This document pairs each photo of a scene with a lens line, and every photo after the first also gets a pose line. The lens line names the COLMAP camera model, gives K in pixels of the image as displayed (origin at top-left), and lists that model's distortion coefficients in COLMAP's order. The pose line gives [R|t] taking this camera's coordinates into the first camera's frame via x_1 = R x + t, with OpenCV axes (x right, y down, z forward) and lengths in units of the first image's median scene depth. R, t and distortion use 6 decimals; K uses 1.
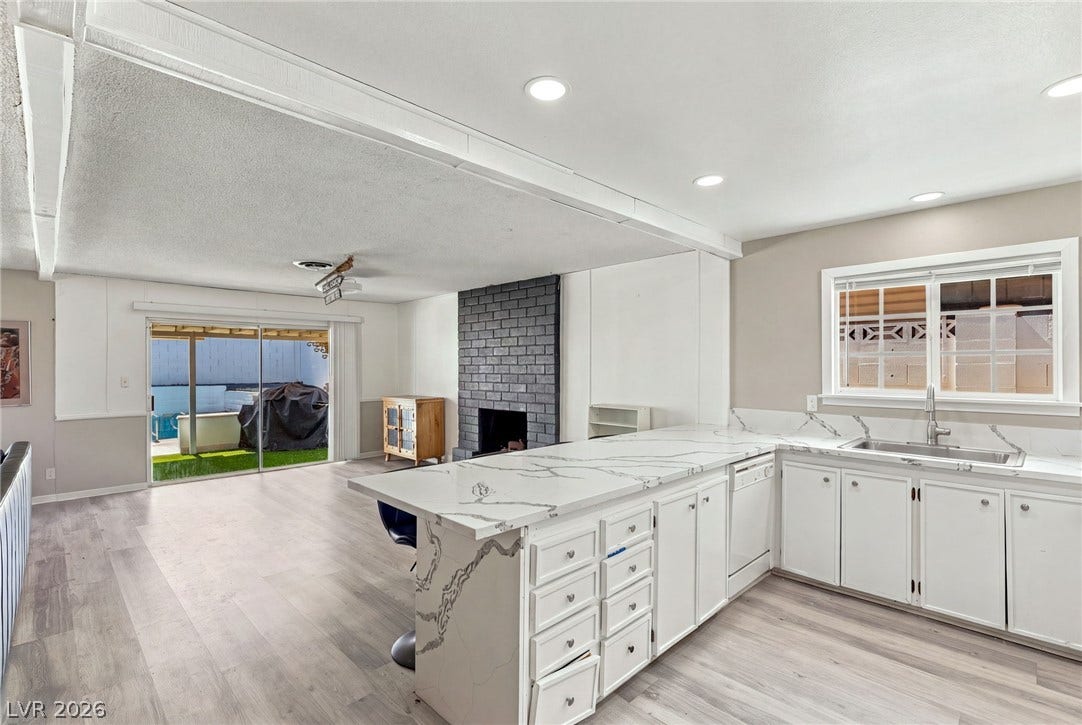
lens RADIAL K [[496.0, 0, 545.8], [0, 496.0, 363.9], [0, 0, 1]] dist [0.003728, -0.000741]
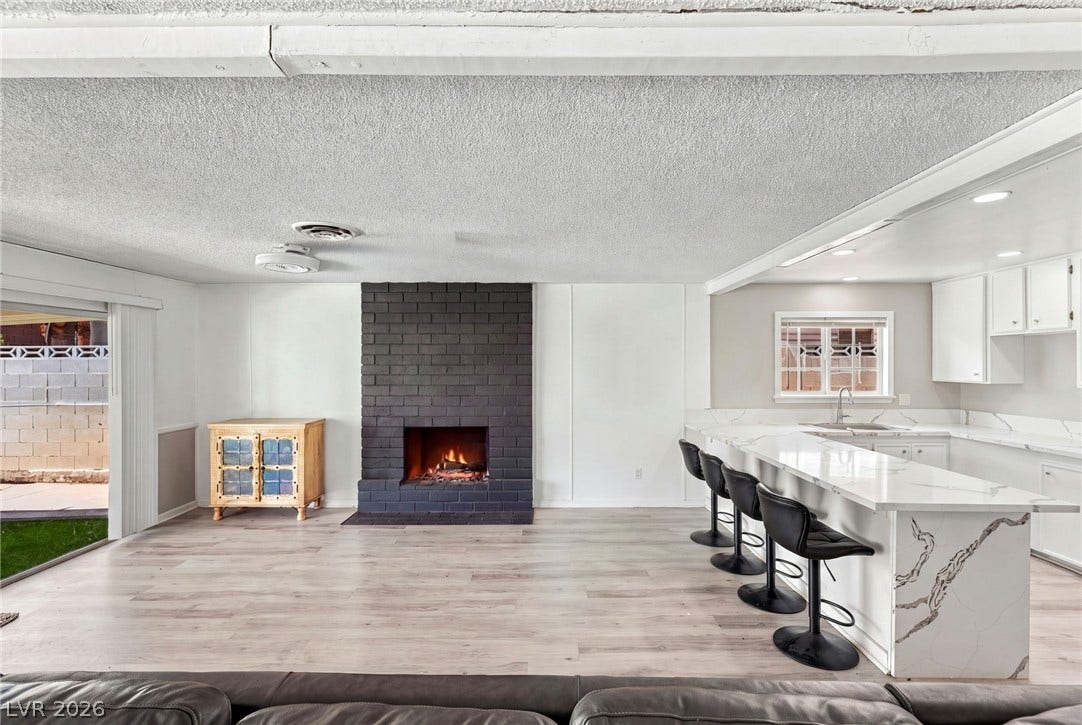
lens RADIAL K [[496.0, 0, 538.5], [0, 496.0, 356.7], [0, 0, 1]] dist [0.003728, -0.000741]
pose [[0.717456, 0.011032, 0.696517, -1.145840], [-0.005570, 0.999933, -0.010100, -0.044174], [-0.696582, 0.003367, 0.717470, 0.512109]]
